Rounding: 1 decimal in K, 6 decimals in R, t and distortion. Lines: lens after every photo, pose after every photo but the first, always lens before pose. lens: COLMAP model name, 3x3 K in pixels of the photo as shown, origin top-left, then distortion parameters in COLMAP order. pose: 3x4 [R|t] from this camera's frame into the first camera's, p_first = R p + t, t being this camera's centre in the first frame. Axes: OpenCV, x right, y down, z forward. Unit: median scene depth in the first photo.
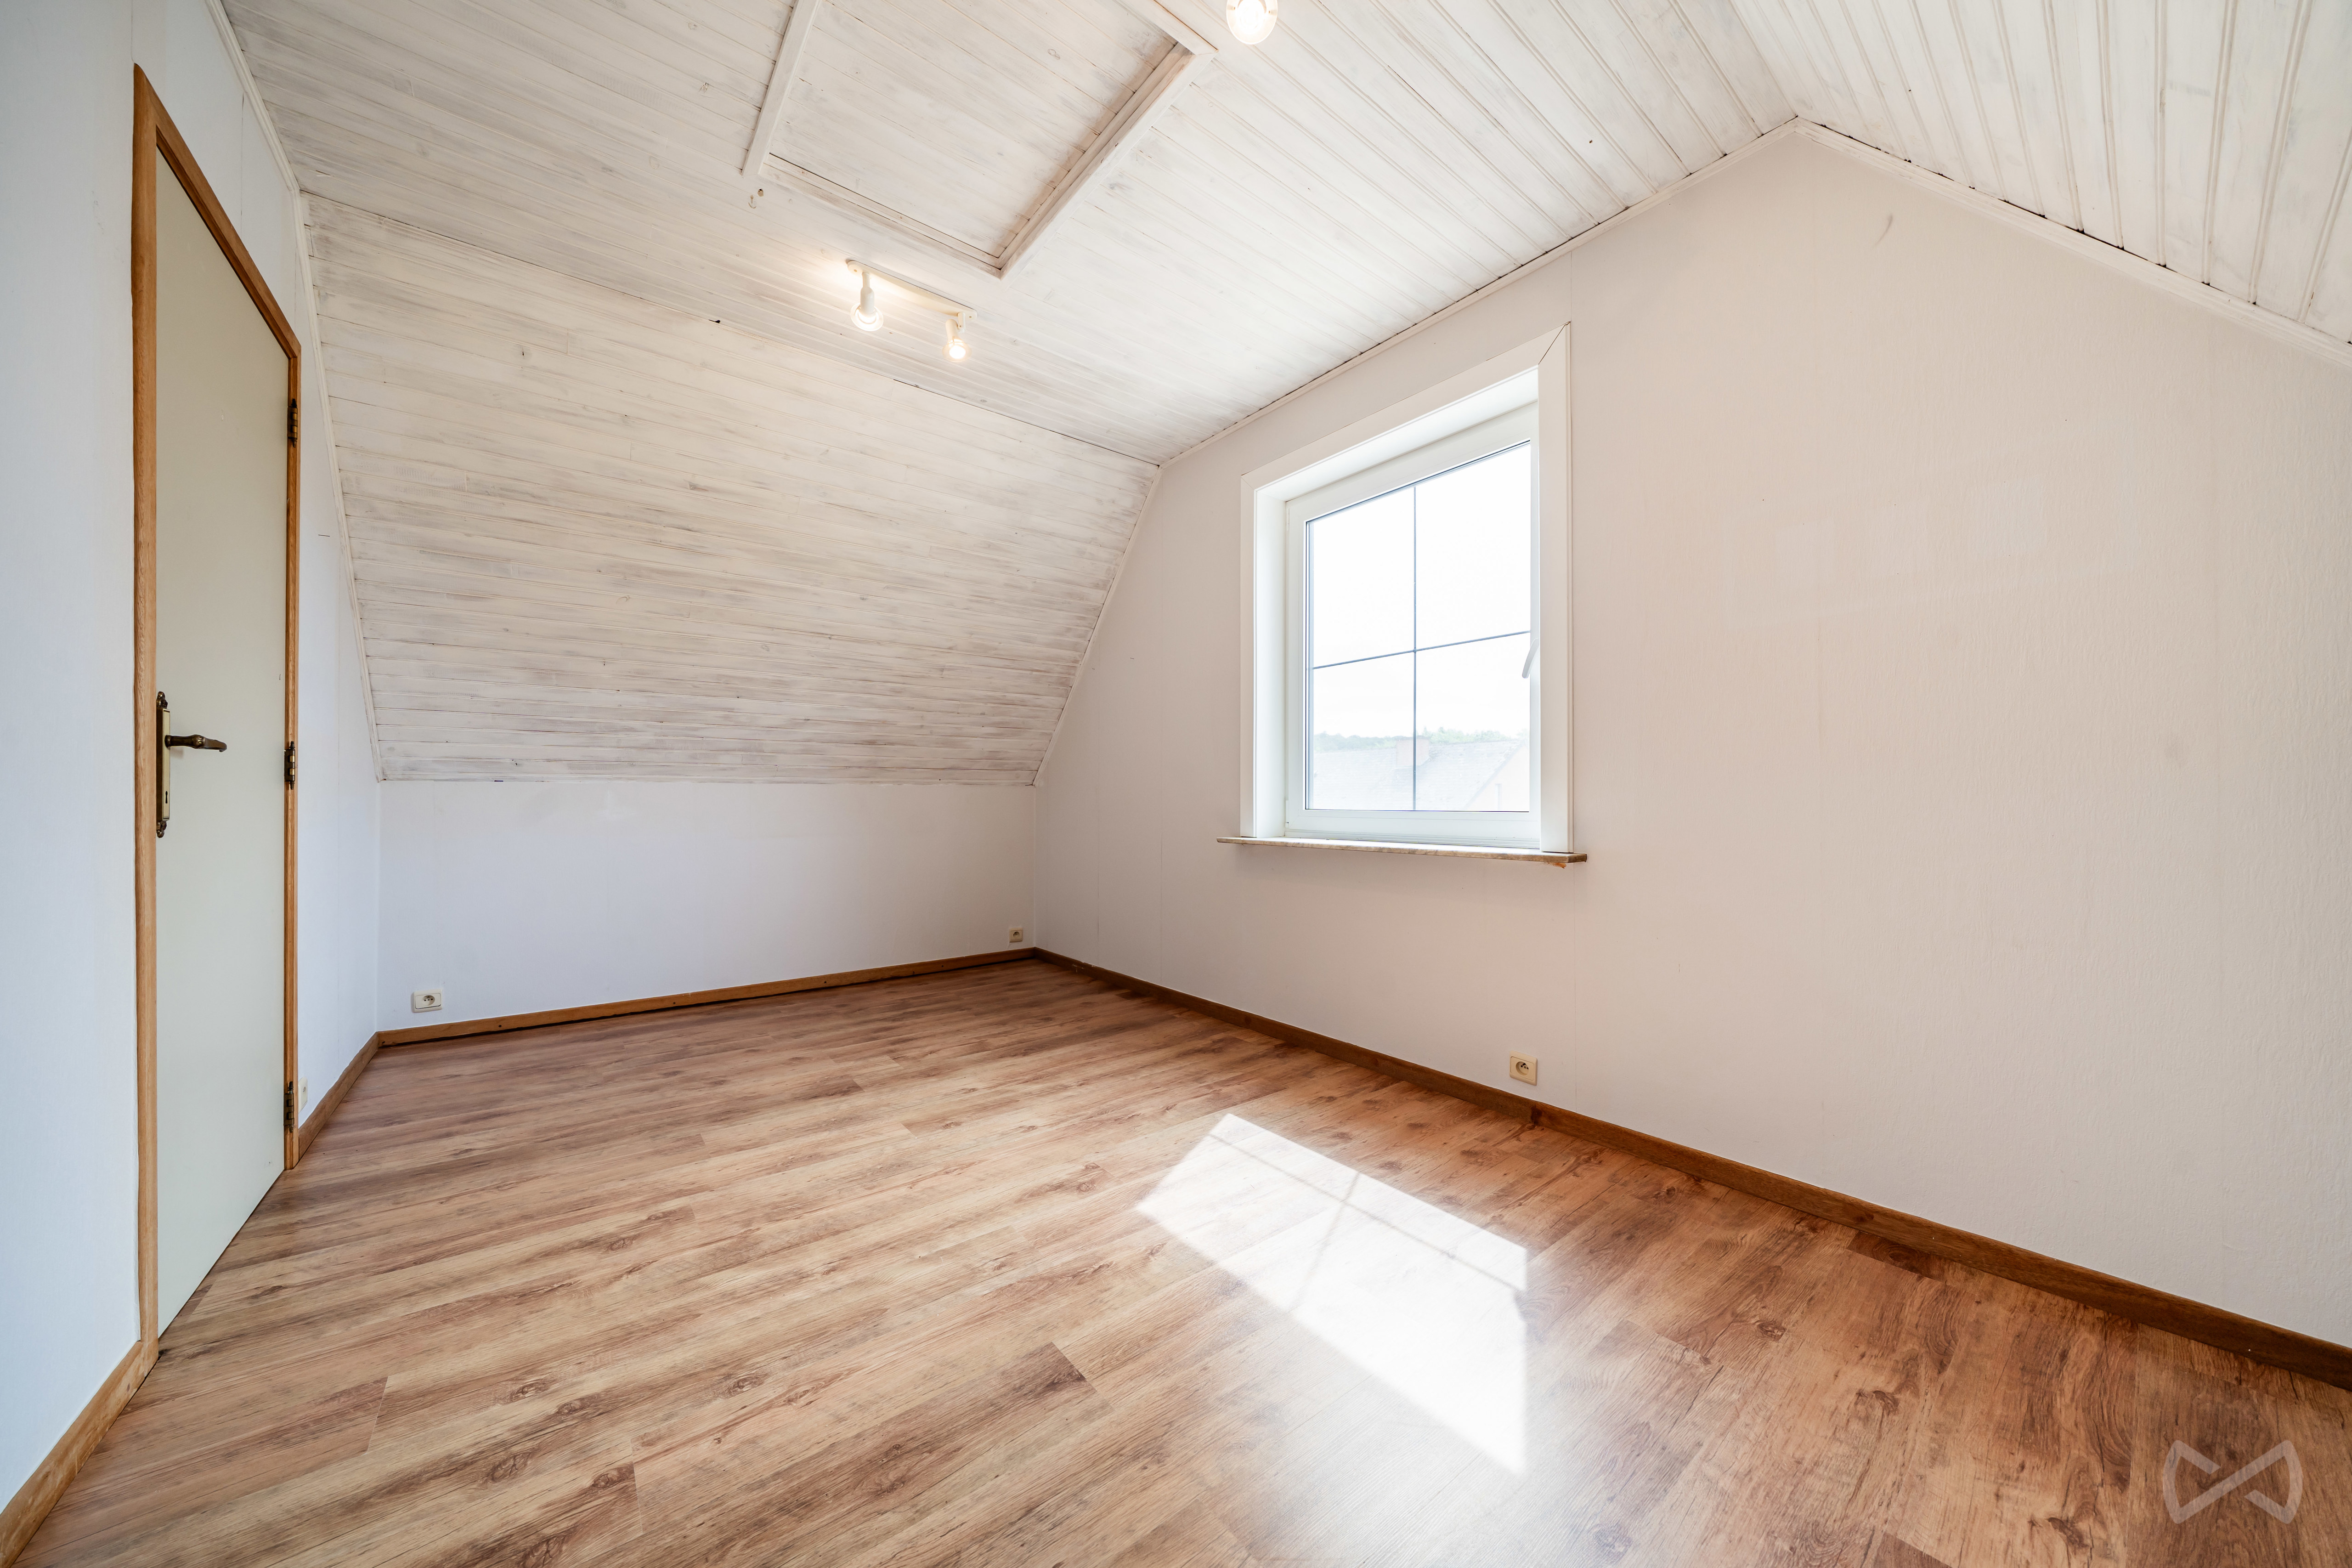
lens RADIAL K [[793.8, 0, 1182.1], [0, 793.8, 795.6], [0, 0, 1]] dist [-0.004239, -0.000088]
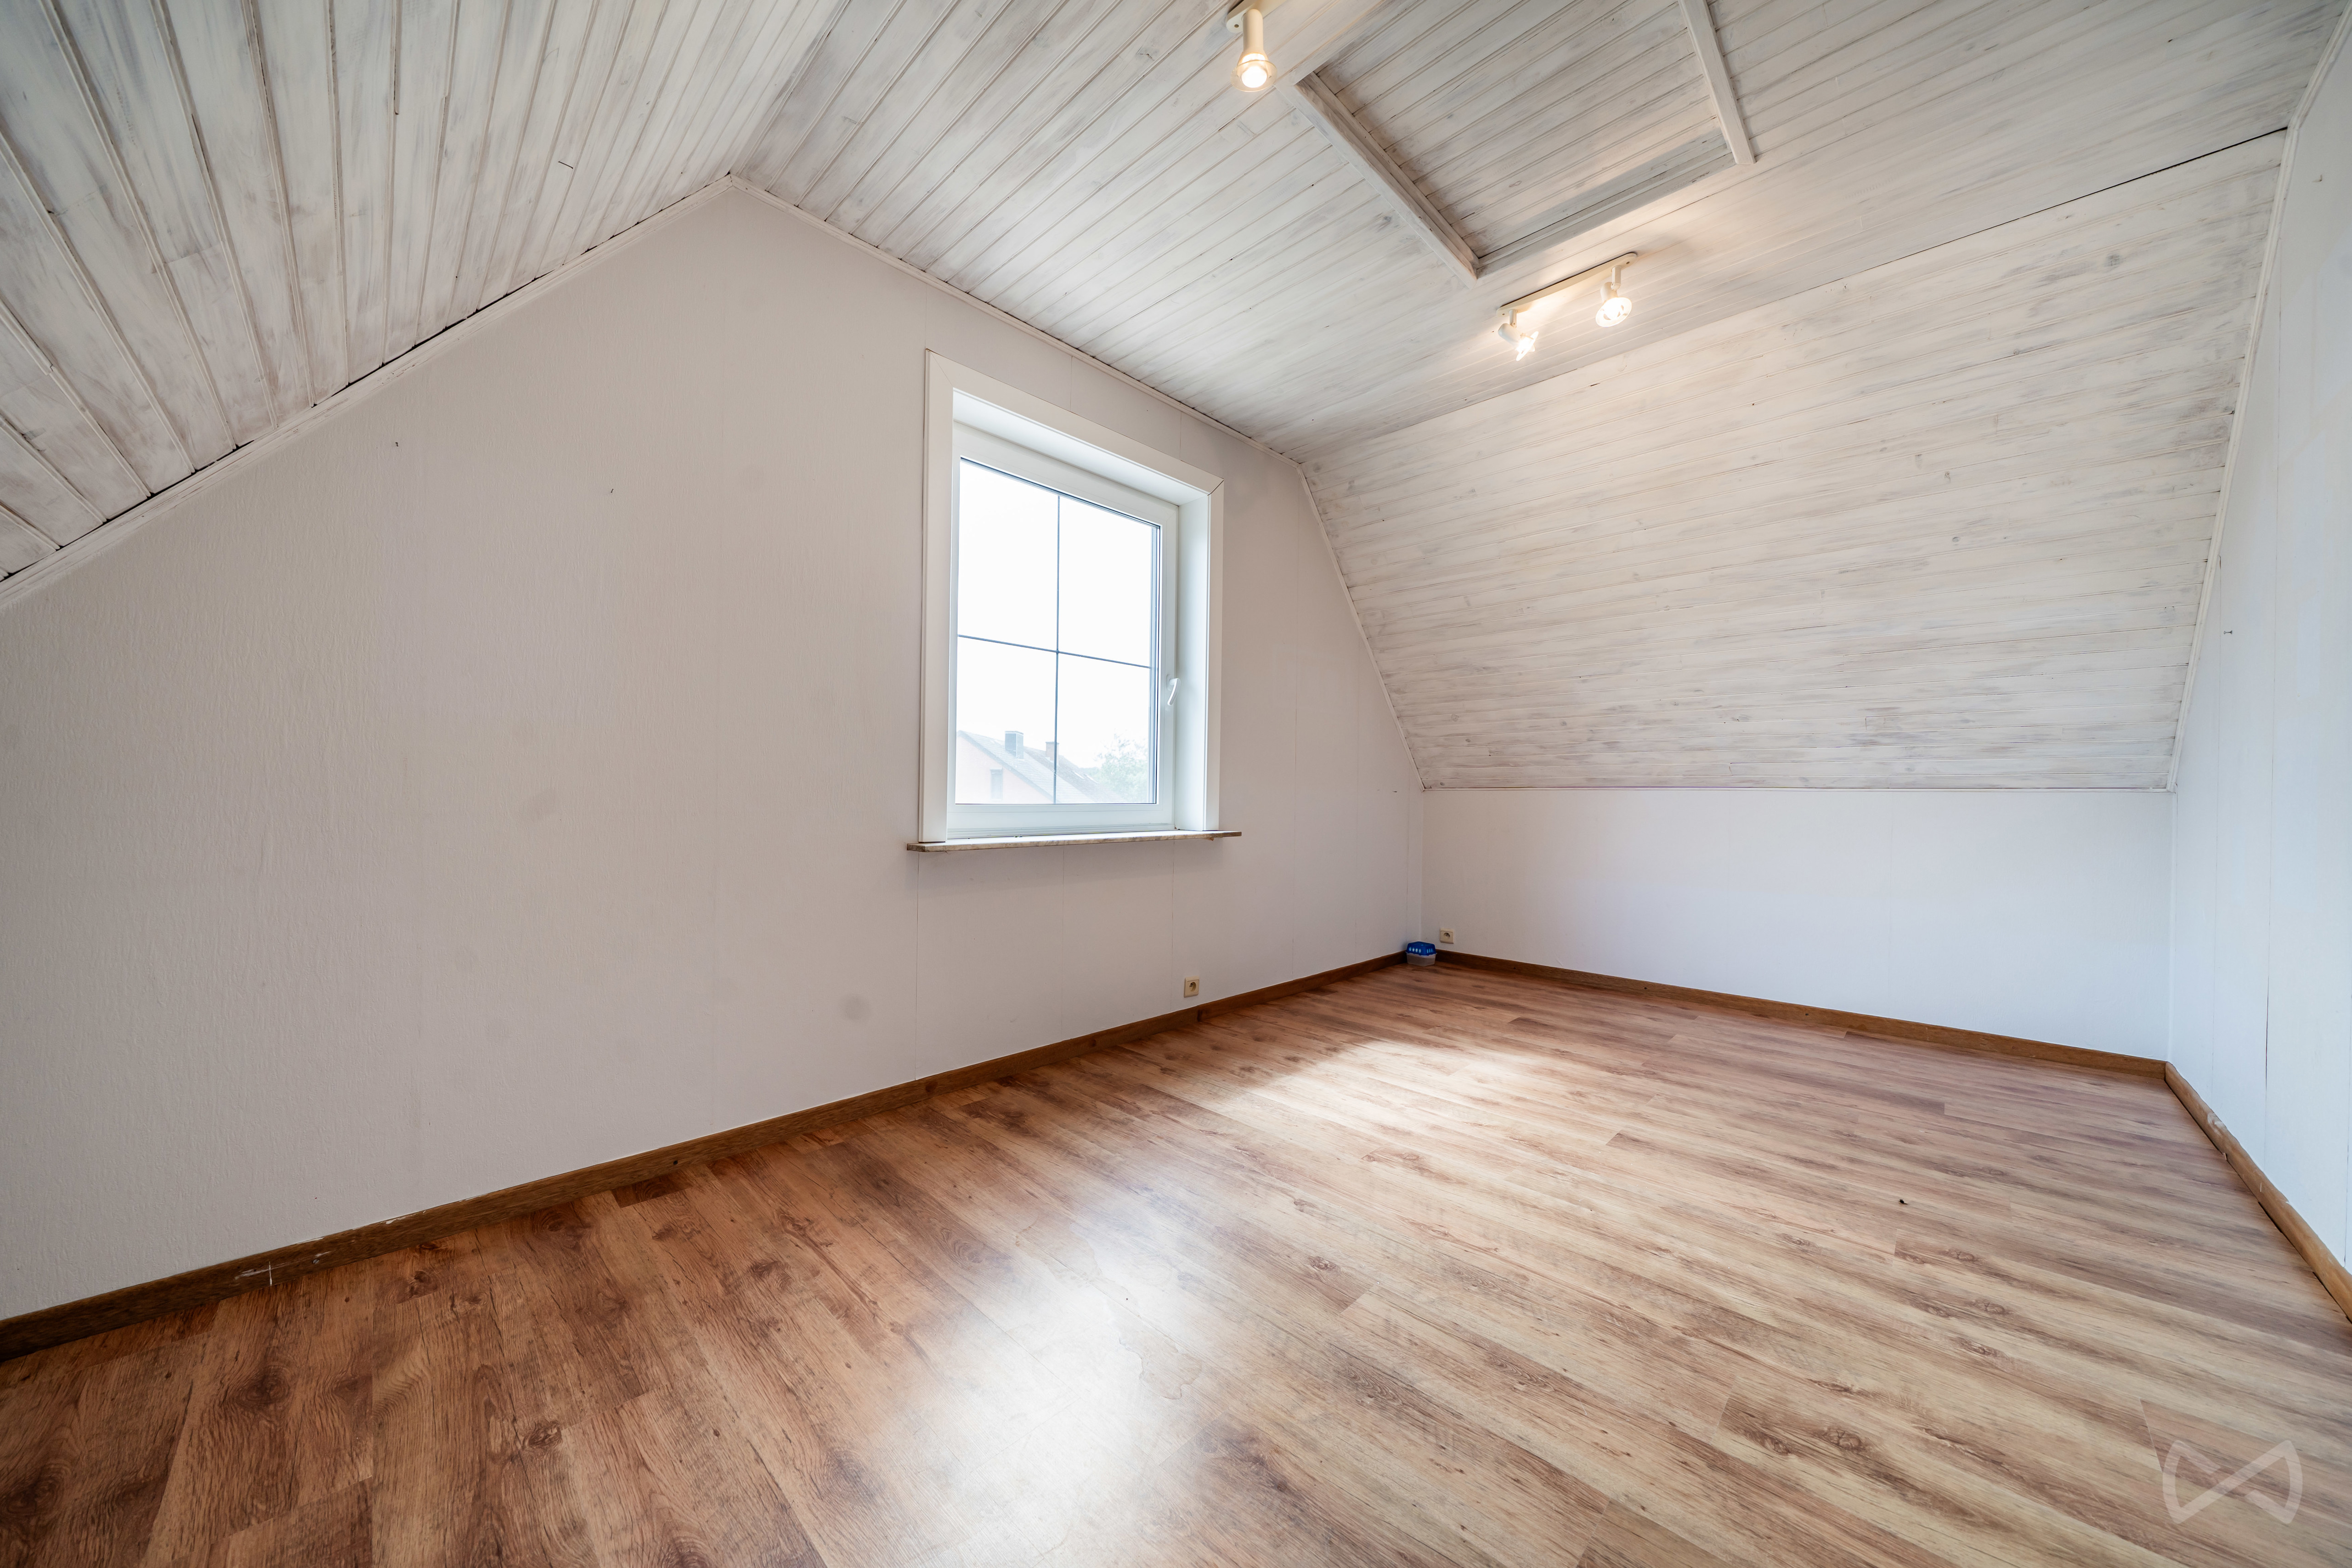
lens RADIAL K [[793.8, 0, 1172.1], [0, 793.8, 794.4], [0, 0, 1]] dist [-0.004239, -0.000088]
pose [[-0.117407, -0.001496, 0.993083, -1.175899], [-0.016057, 0.999871, -0.000392, 0.006987], [-0.992954, -0.015992, -0.117416, 1.485182]]
